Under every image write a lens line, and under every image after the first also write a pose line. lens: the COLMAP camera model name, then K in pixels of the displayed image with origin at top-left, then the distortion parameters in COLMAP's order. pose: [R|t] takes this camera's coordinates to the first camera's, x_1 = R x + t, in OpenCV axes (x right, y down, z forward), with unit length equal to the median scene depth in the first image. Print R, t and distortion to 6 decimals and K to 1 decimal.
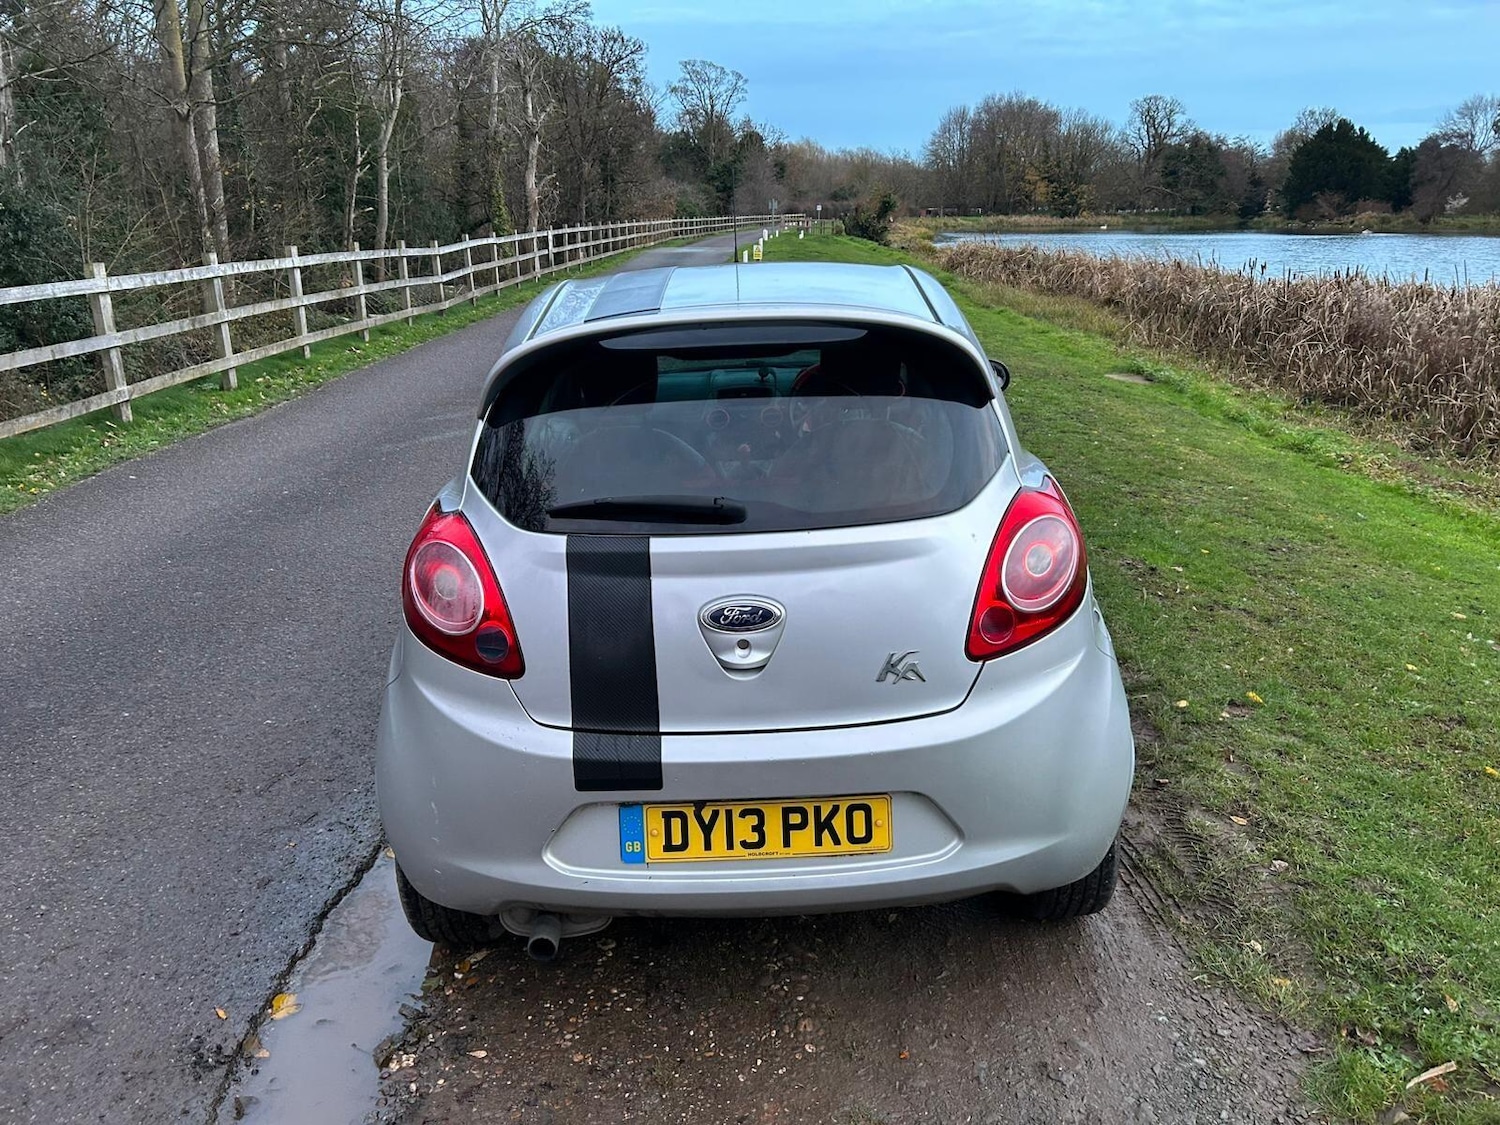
lens RADIAL K [[1131.7, 0, 745.8], [0, 1131.7, 550.5], [0, 0, 1]] dist [0.053449, -0.057454]
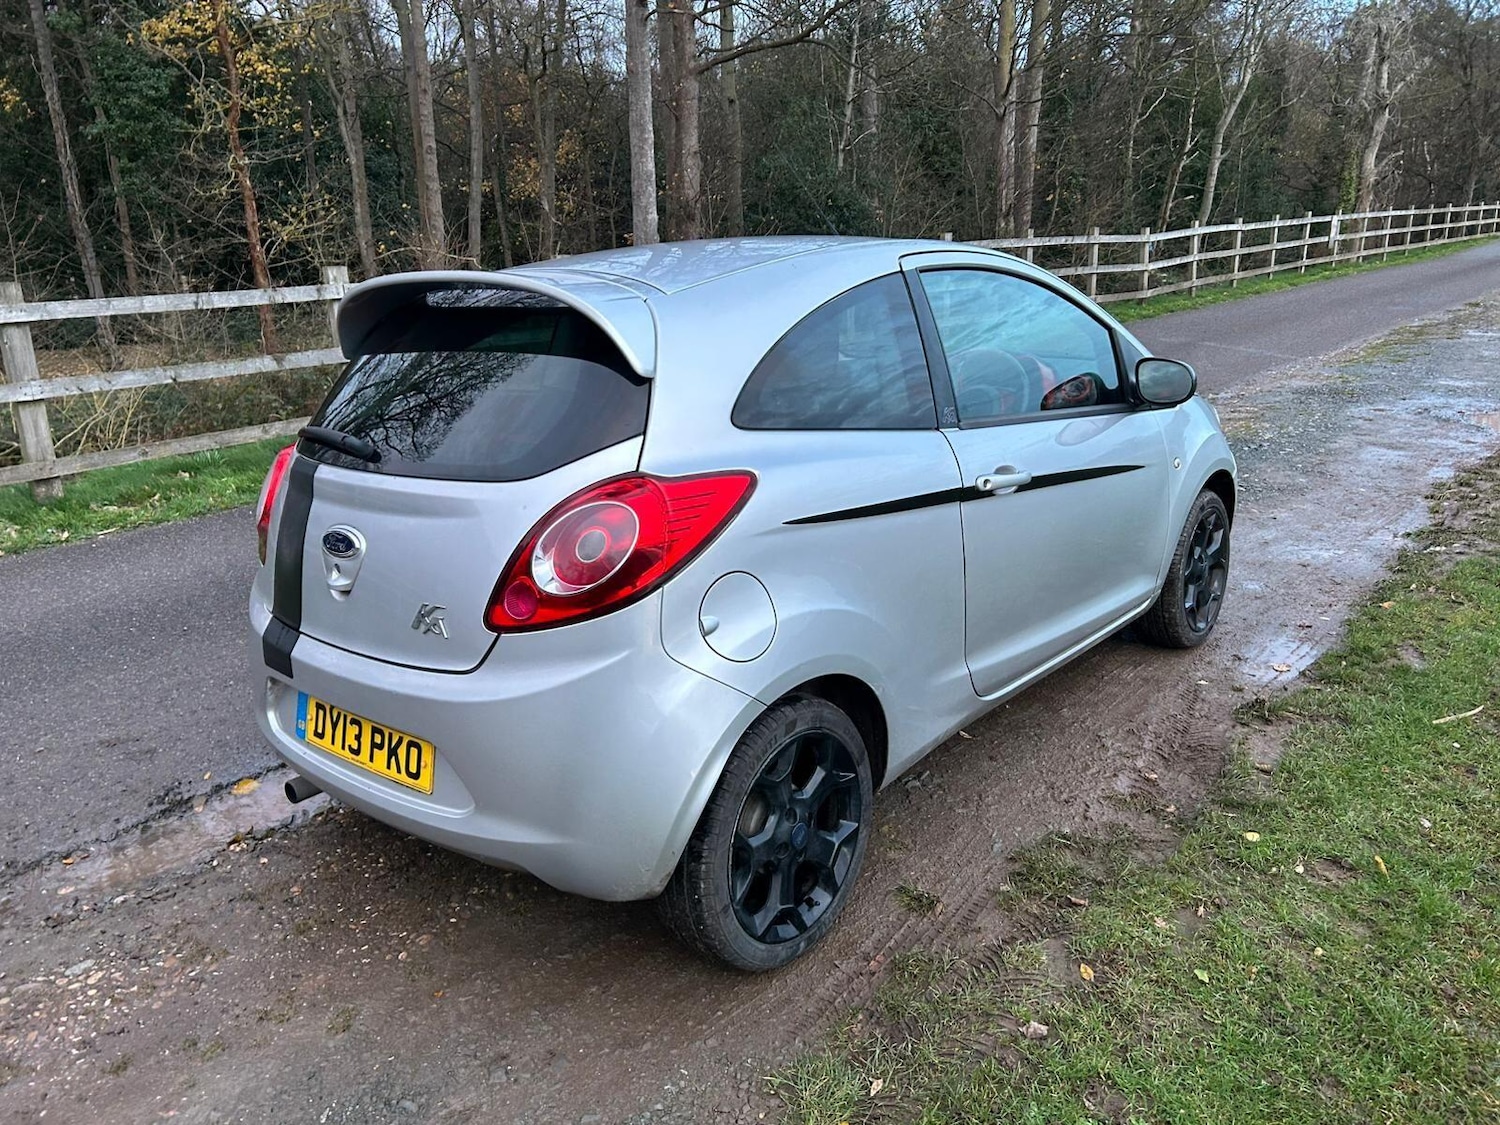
lens RADIAL K [[1126.7, 0, 756.8], [0, 1126.7, 551.8], [0, 0, 1]] dist [0.054832, -0.059957]
pose [[0.763552, 0.171879, -0.622452, 0.964131], [-0.165696, 0.983802, 0.068401, -0.075007], [0.624126, 0.050910, 0.779663, 0.365353]]
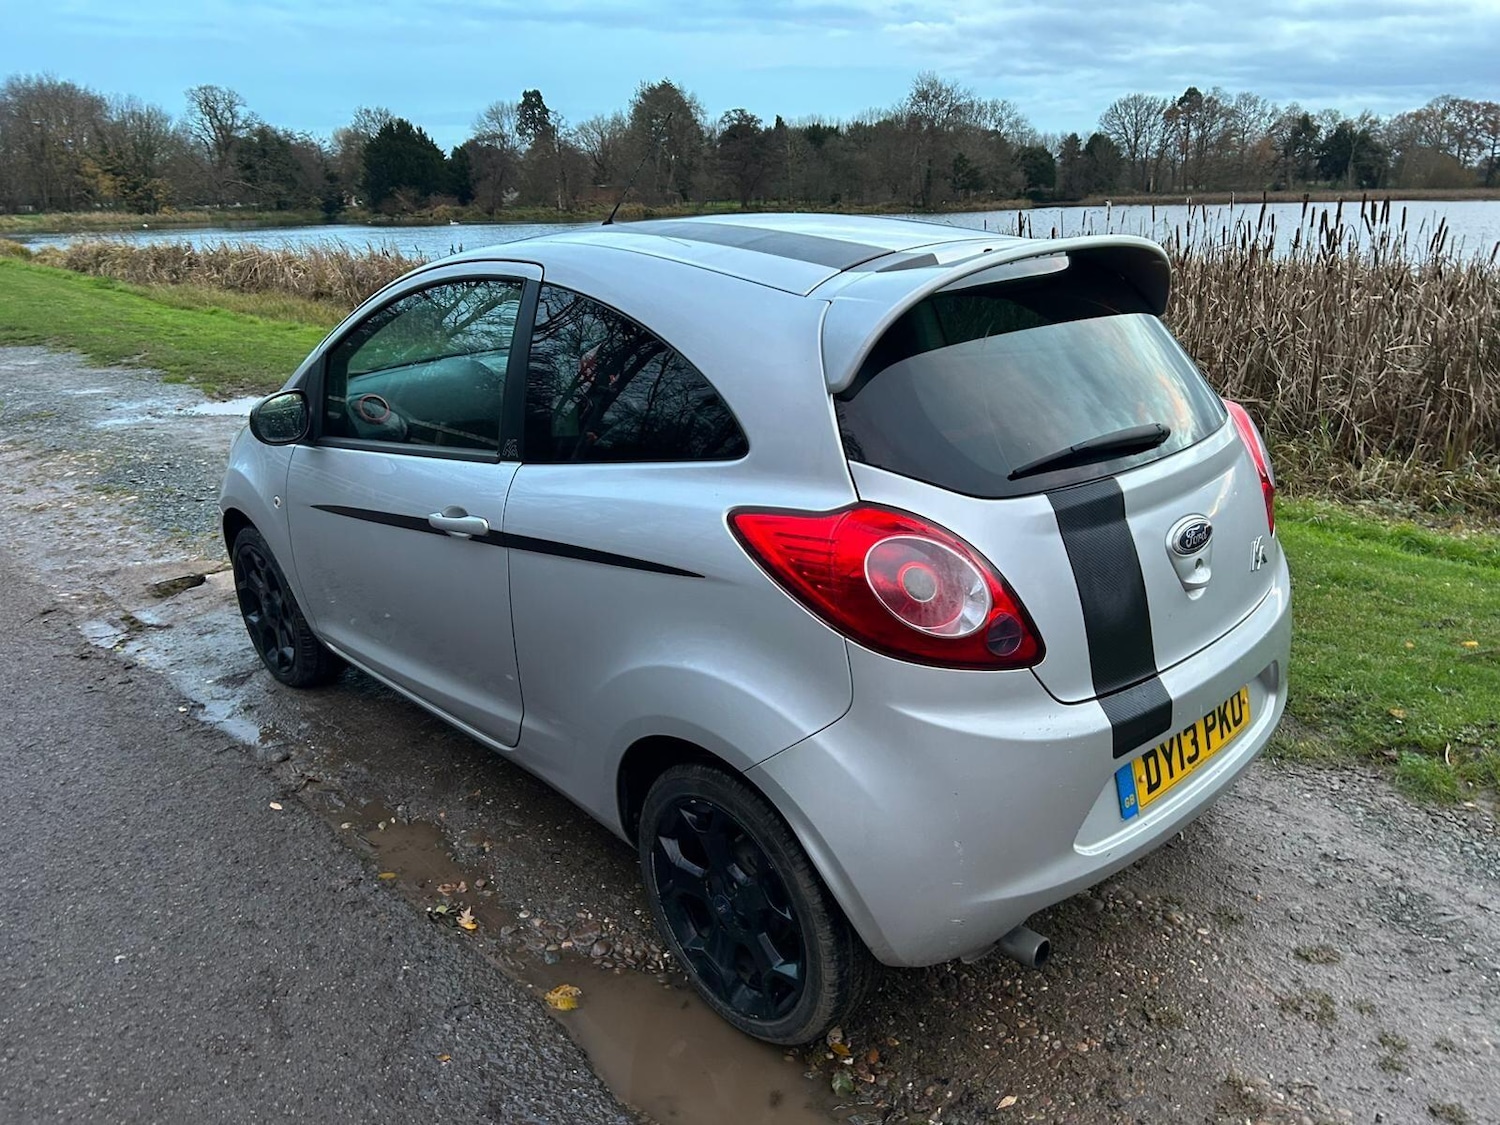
lens RADIAL K [[1124.0, 0, 745.6], [0, 1124.0, 563.6], [0, 0, 1]] dist [0.060841, -0.063482]
pose [[0.737514, -0.218658, 0.638953, -0.907138], [0.208680, 0.973617, 0.092315, -0.091329], [-0.642281, 0.065253, 0.763686, 0.461733]]
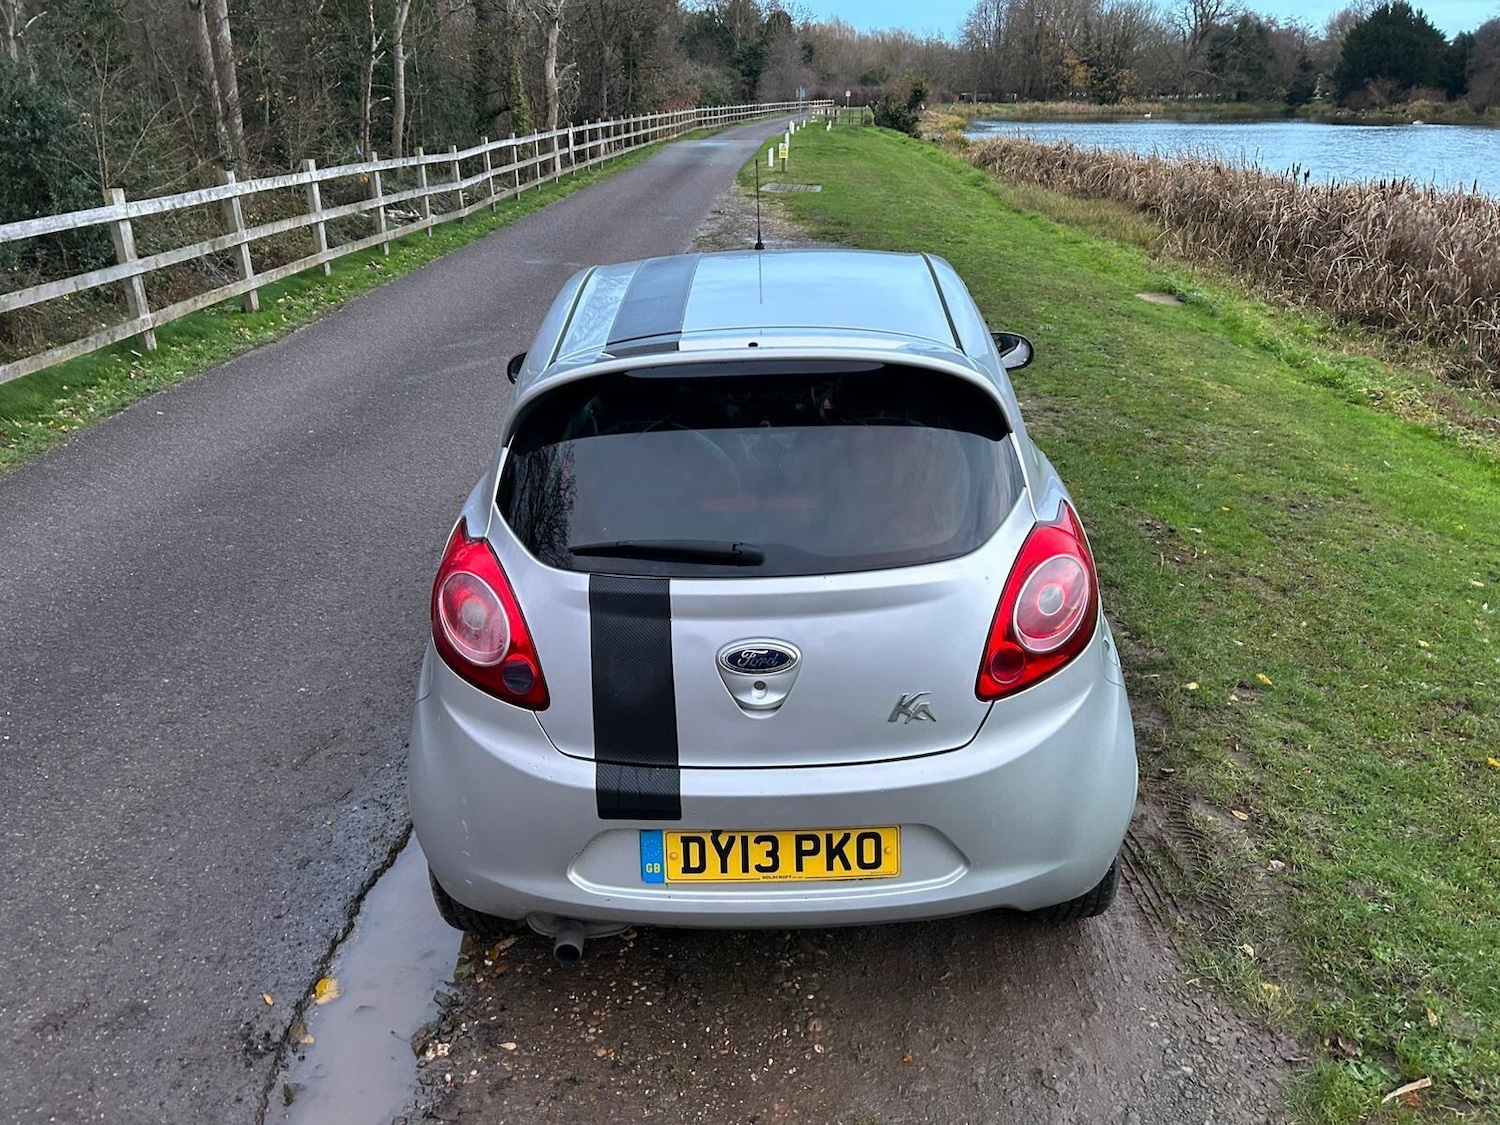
lens RADIAL K [[1131.7, 0, 745.8], [0, 1131.7, 550.5], [0, 0, 1]] dist [0.053449, -0.057454]
pose [[0.999761, 0.011892, -0.018343, 0.002349], [-0.010177, 0.995806, 0.090923, -0.128203], [0.019348, -0.090714, 0.995689, -0.018886]]
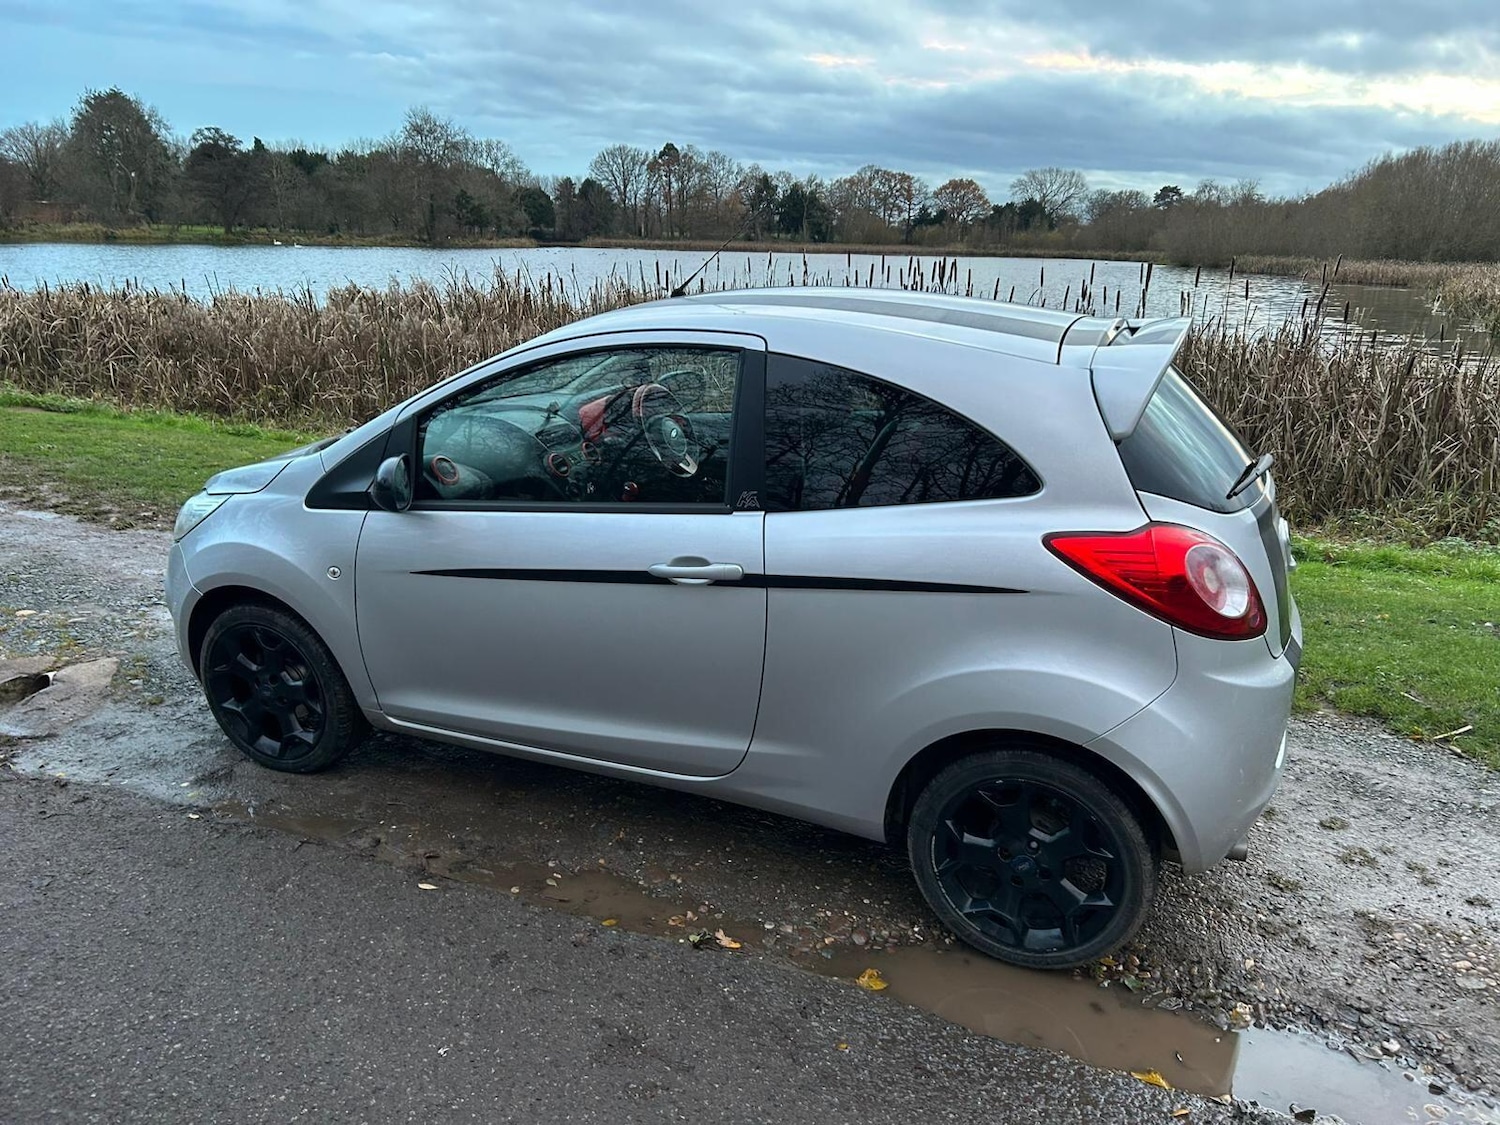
lens RADIAL K [[1131.7, 0, 745.8], [0, 1131.7, 550.5], [0, 0, 1]] dist [0.053449, -0.057454]
pose [[0.388709, -0.237714, 0.890167, -1.474674], [0.243052, 0.958377, 0.149796, -0.286279], [-0.888724, 0.158130, 0.430307, 0.947780]]
